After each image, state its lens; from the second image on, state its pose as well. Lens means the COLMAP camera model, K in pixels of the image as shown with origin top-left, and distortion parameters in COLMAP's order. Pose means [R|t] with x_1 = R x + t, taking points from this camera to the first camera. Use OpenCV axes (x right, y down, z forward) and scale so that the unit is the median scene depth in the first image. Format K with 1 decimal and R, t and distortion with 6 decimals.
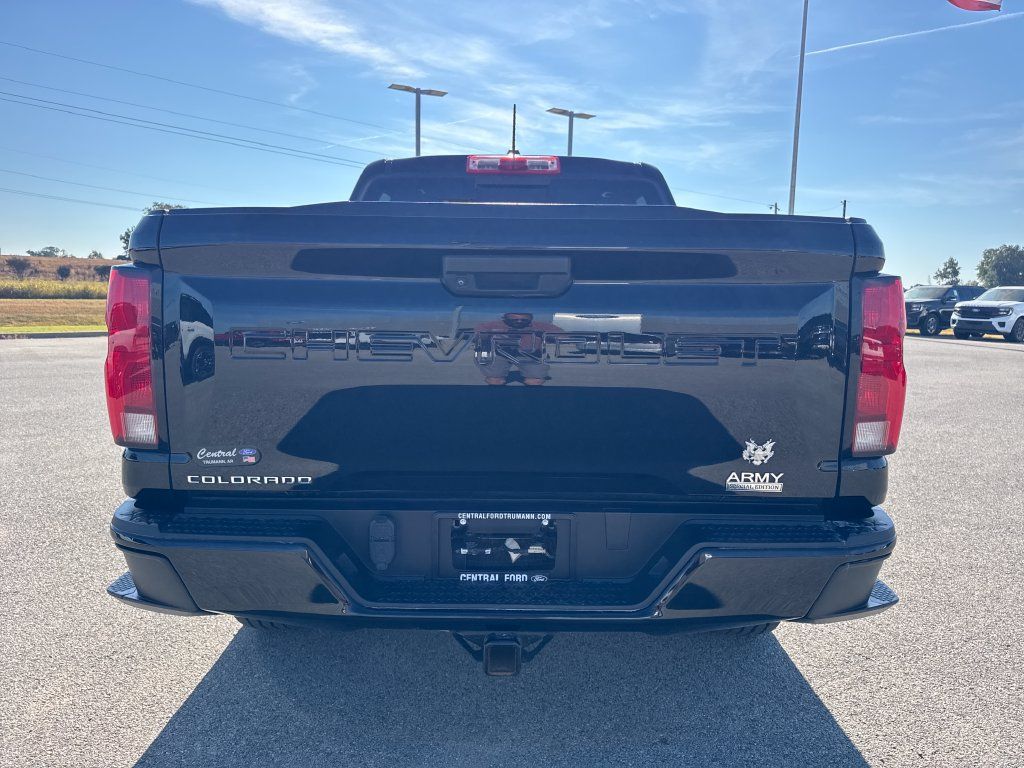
lens RADIAL K [[724.3, 0, 518.0], [0, 724.3, 386.4], [0, 0, 1]] dist [0.007894, -0.004337]
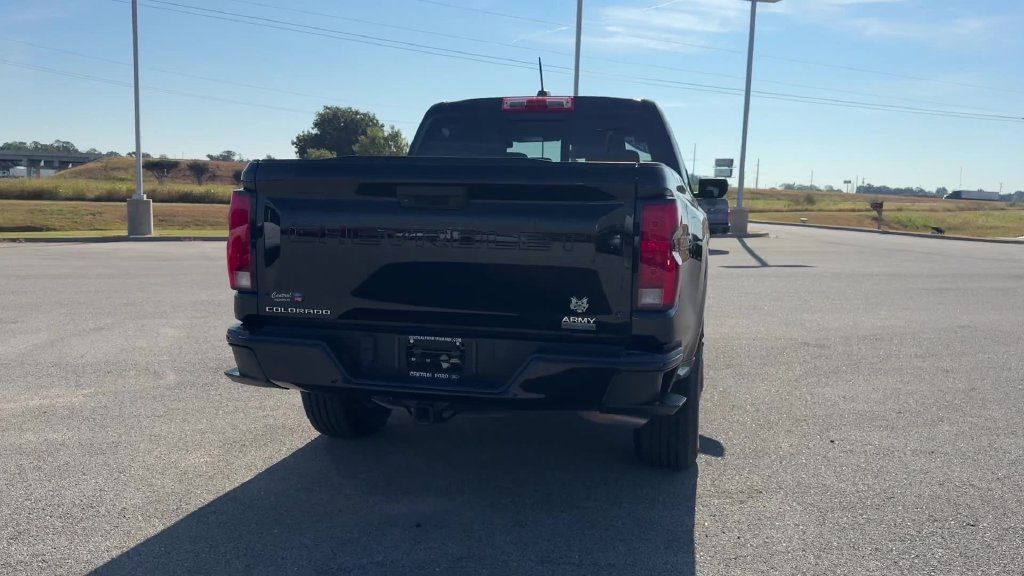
lens RADIAL K [[835.6, 0, 512.0], [0, 835.6, 288.0], [0, 0, 1]] dist [0.096545, -0.162678]
pose [[0.970260, 0.029751, -0.240232, 0.345744], [-0.035188, 0.999212, -0.018371, 0.050697], [0.239496, 0.026277, 0.970542, -0.477661]]
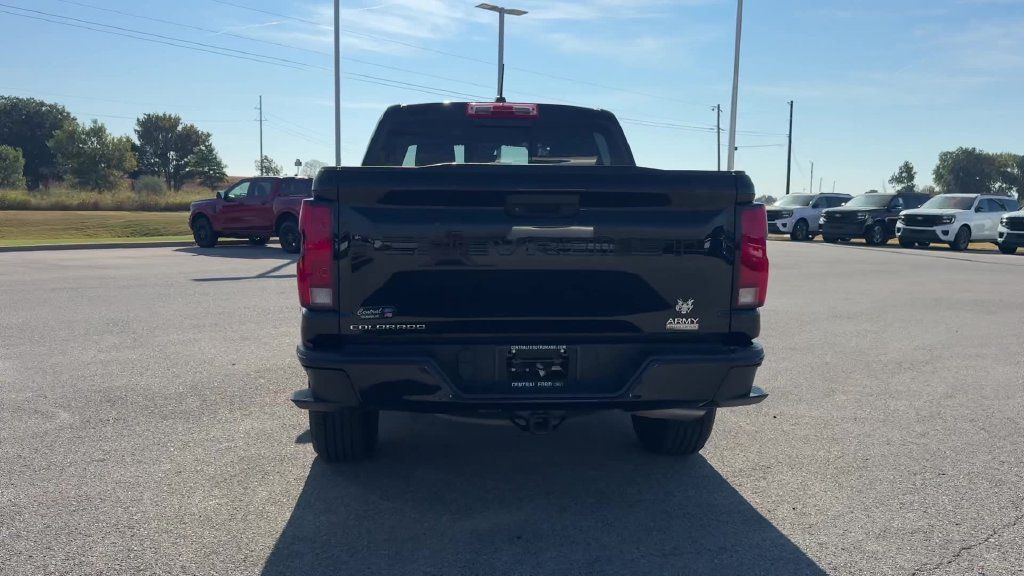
lens RADIAL K [[835.6, 0, 512.0], [0, 835.6, 288.0], [0, 0, 1]] dist [0.096545, -0.162678]
pose [[0.995498, -0.011942, 0.094023, -0.144951], [0.014172, 0.999633, -0.023083, 0.047651], [-0.093713, 0.024311, 0.995302, -0.520788]]
